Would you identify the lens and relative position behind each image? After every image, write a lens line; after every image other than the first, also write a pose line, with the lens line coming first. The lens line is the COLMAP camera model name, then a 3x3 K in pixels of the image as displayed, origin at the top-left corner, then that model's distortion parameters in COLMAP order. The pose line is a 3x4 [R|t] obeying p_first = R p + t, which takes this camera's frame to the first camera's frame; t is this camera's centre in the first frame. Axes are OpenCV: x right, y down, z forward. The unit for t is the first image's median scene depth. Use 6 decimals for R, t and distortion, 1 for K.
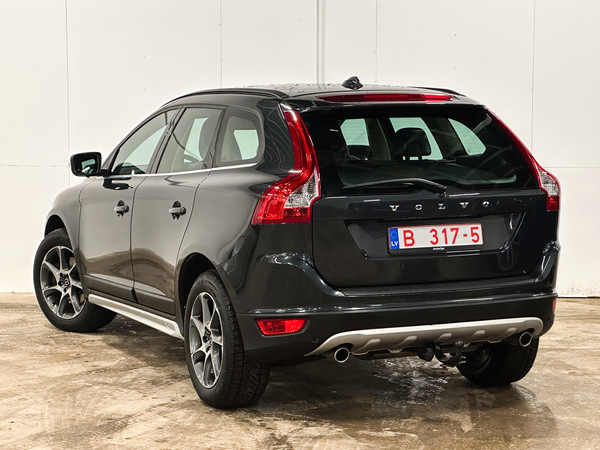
lens RADIAL K [[1608.5, 0, 299.3], [0, 1608.5, 223.4], [0, 0, 1]] dist [0.222572, 0.000000]
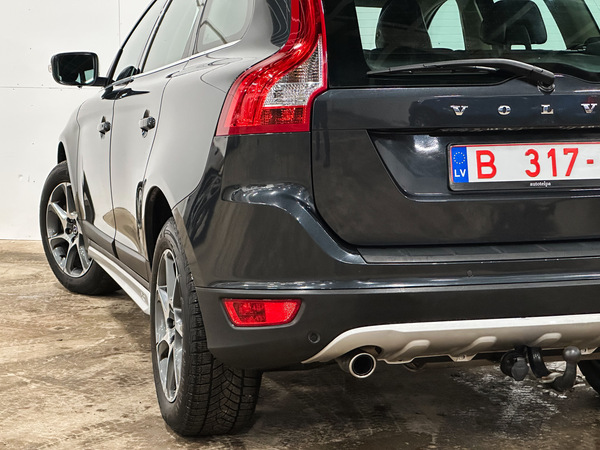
lens RADIAL K [[1346.2, 0, 301.3], [0, 1346.2, 211.5], [0, 0, 1]] dist [0.232126, 0.000000]
pose [[0.990711, 0.020354, -0.134451, 0.067151], [-0.017655, 0.999618, 0.021241, 0.016648], [0.134832, -0.018670, 0.990693, 0.510756]]
